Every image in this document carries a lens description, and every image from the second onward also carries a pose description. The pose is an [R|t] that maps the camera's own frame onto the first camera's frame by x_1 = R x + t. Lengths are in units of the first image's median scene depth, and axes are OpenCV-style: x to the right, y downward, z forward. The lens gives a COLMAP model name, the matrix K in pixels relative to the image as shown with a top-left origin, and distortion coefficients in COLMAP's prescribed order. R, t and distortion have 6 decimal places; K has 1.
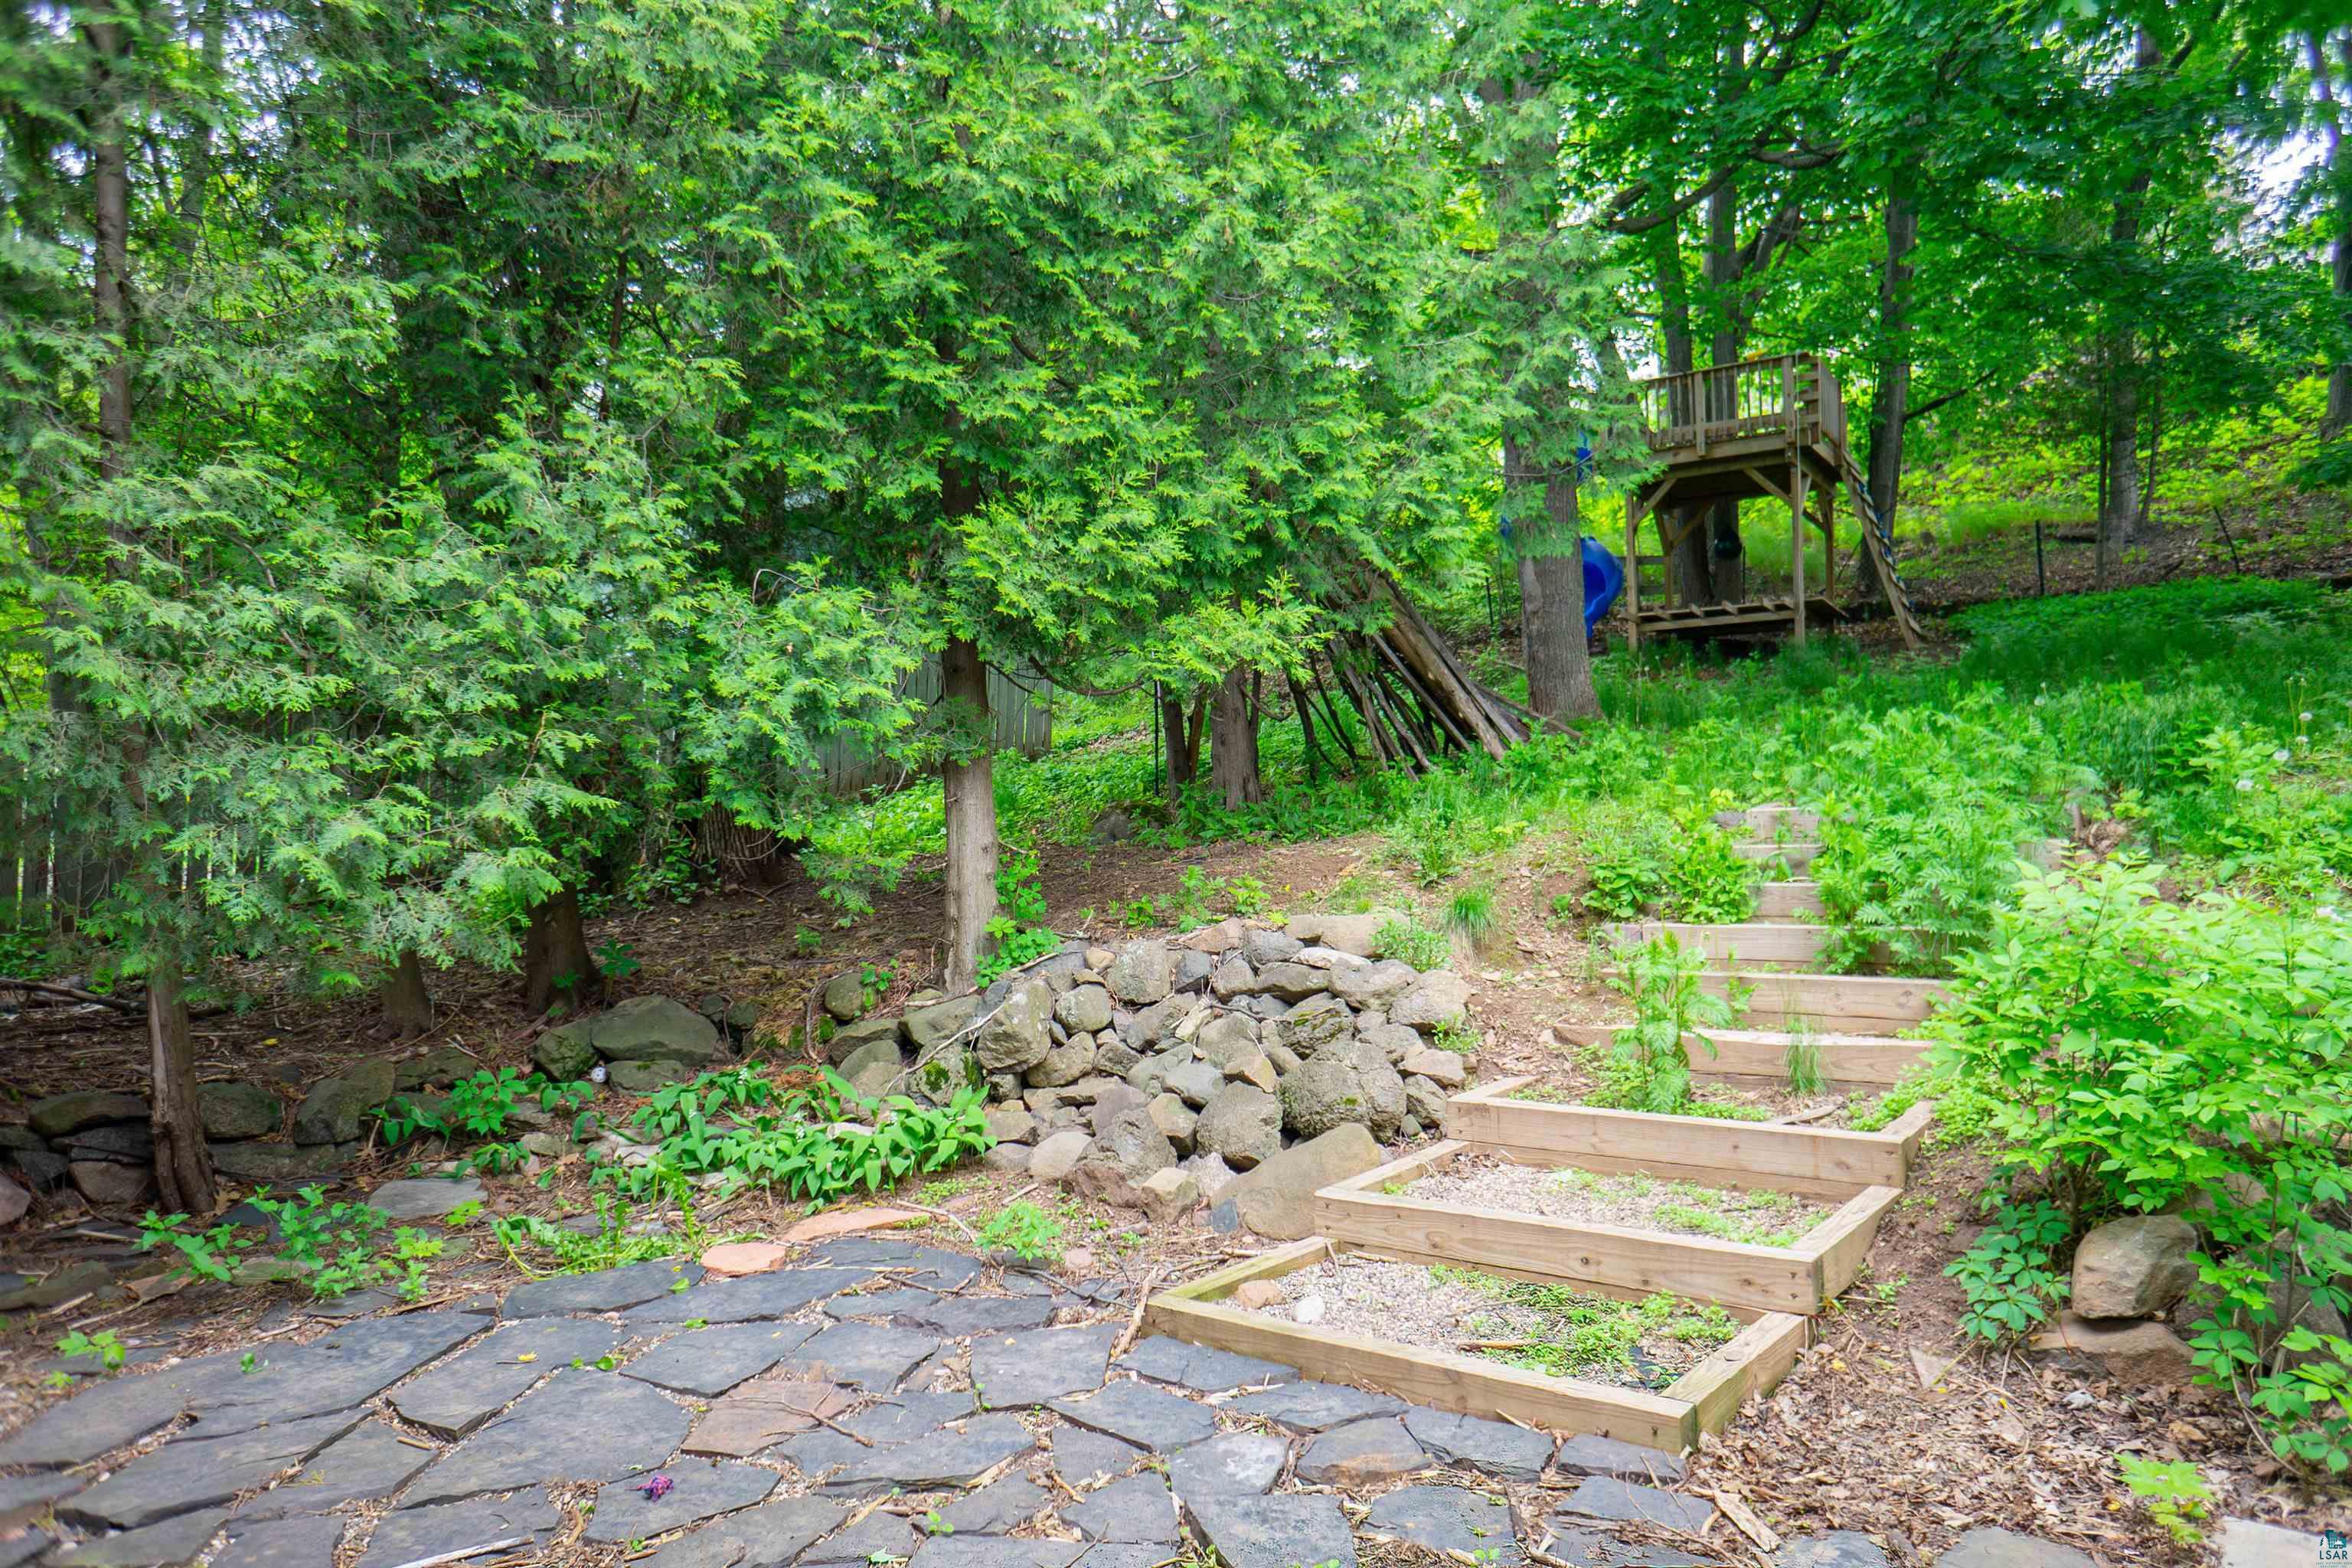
lens RADIAL K [[1585.8, 0, 1173.5], [0, 1585.8, 777.5], [0, 0, 1]] dist [-0.049422, 0.050707]
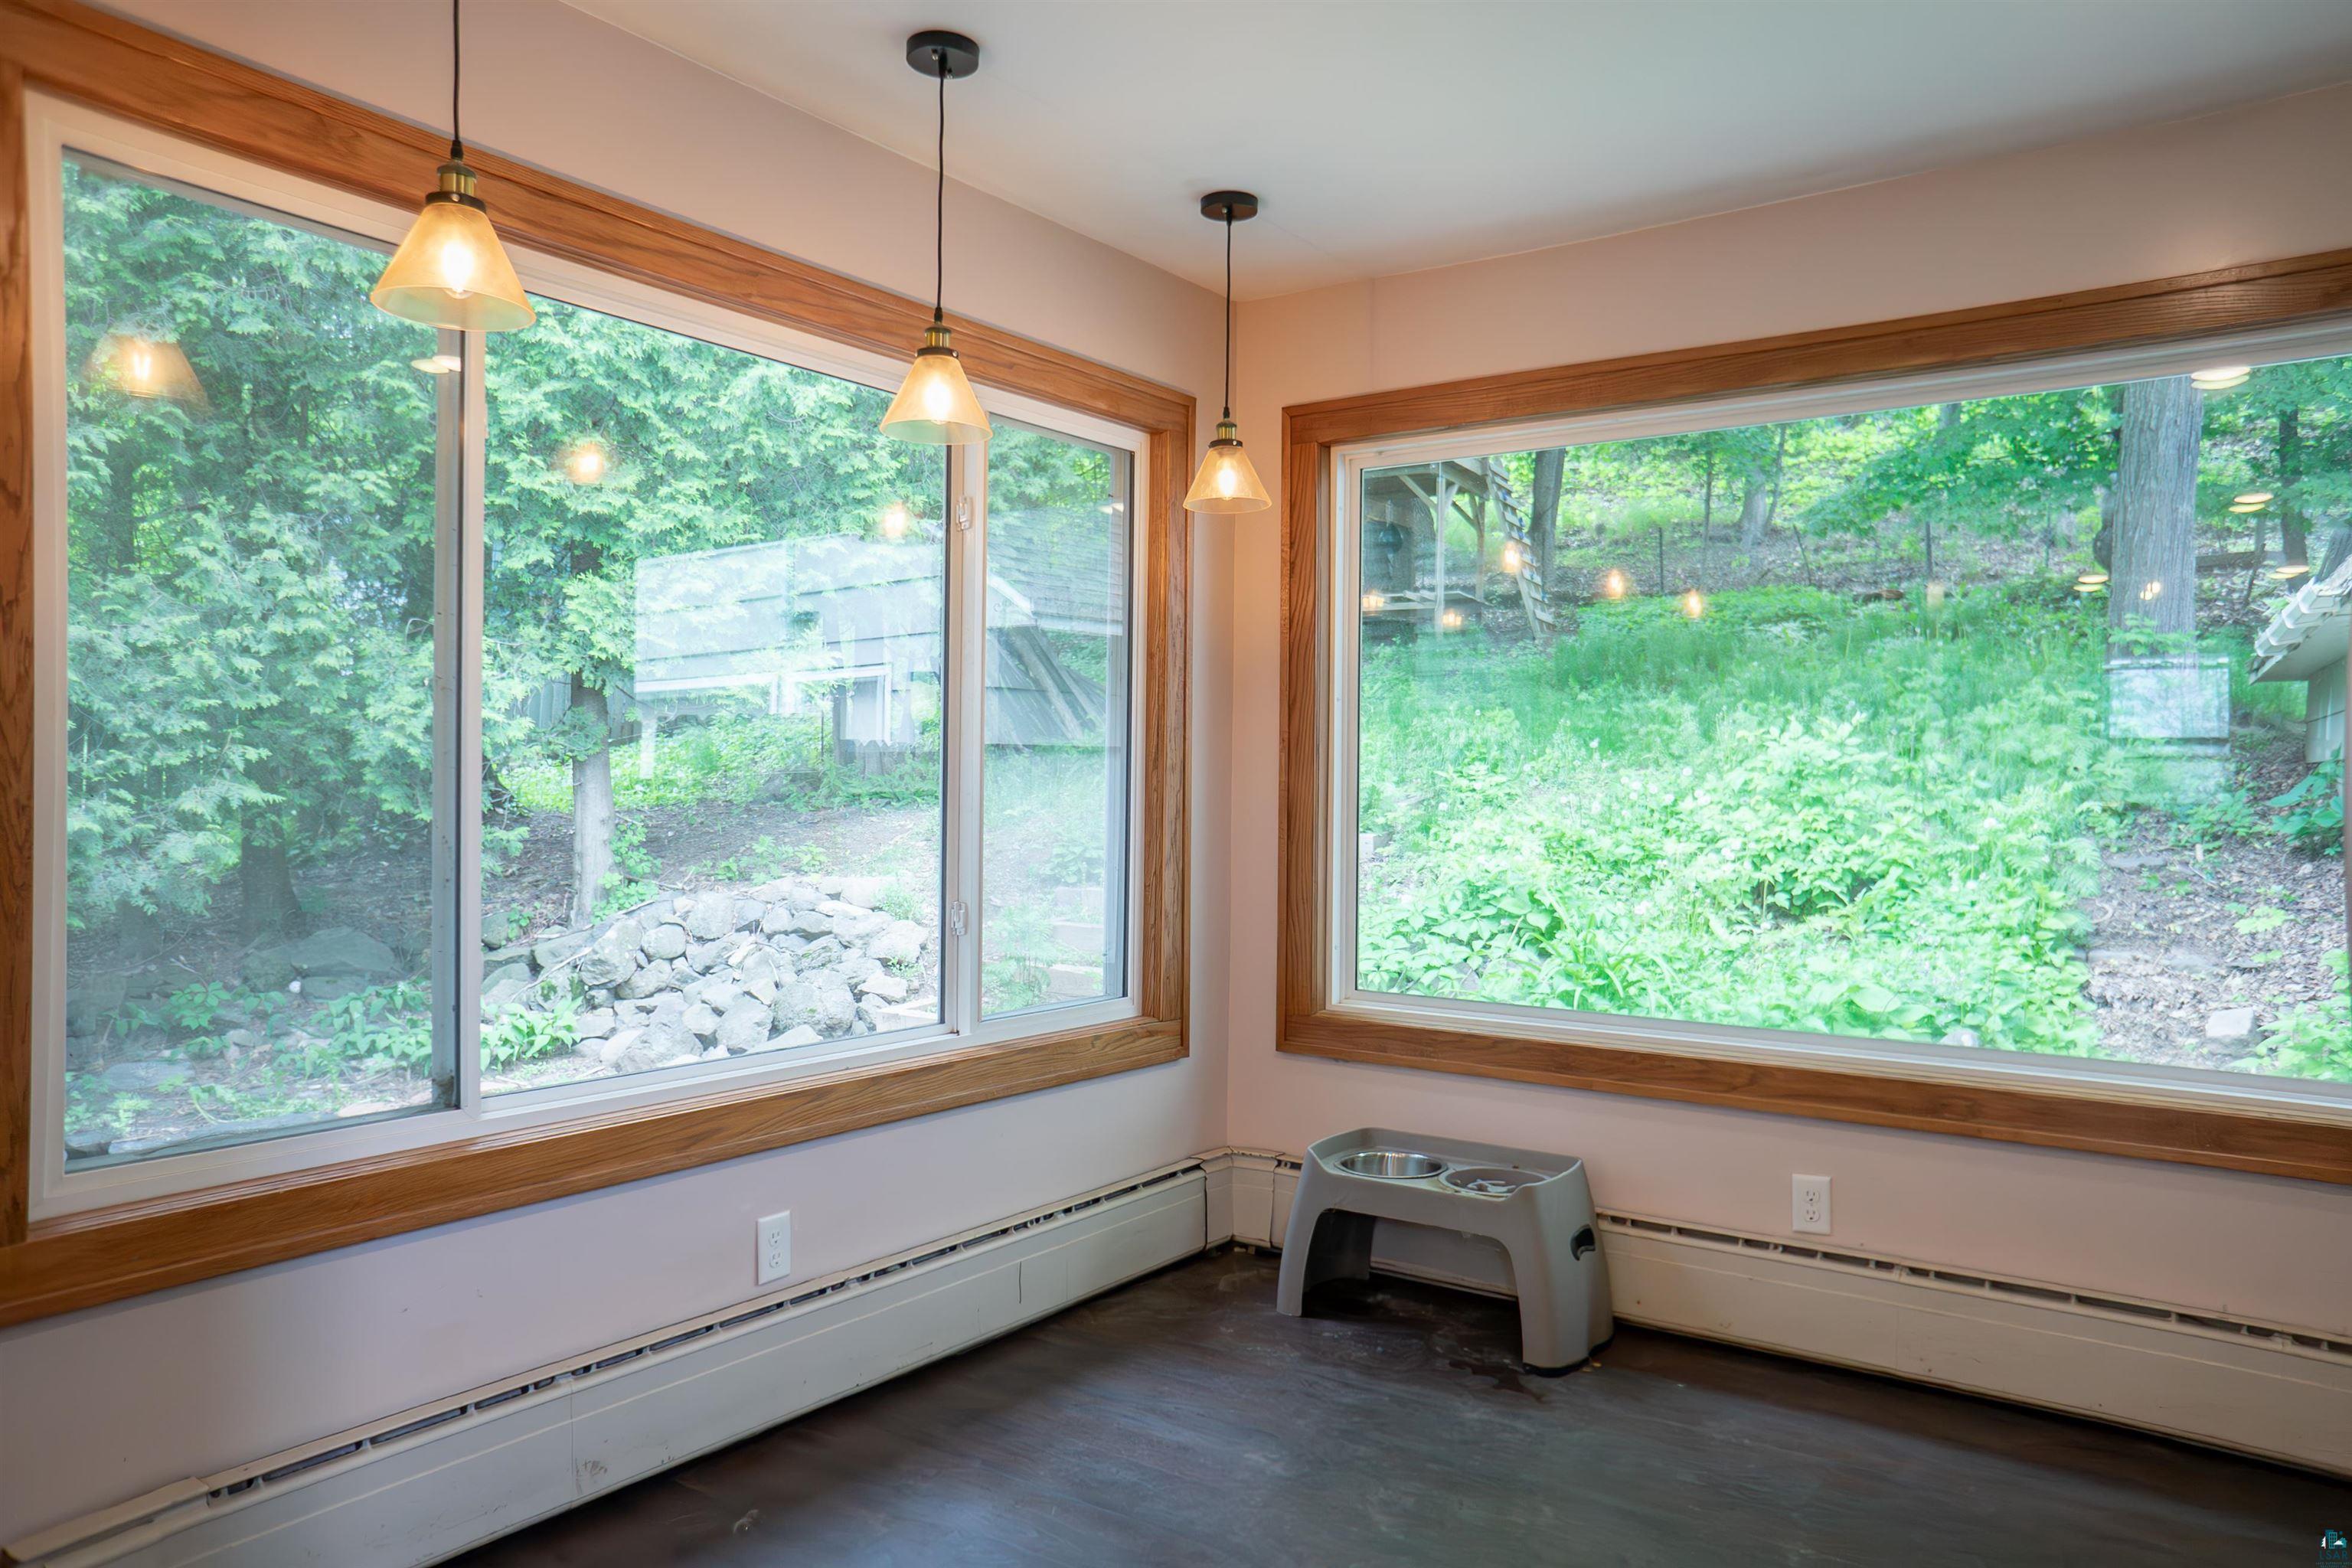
lens RADIAL K [[1585.8, 0, 1194.0], [0, 1585.8, 780.9], [0, 0, 1]] dist [-0.049422, 0.050707]
pose [[0.994292, 0.022388, 0.104313, 0.274896], [-0.027908, 0.998269, 0.051766, -0.083047], [-0.102974, -0.054381, 0.993196, -0.425936]]
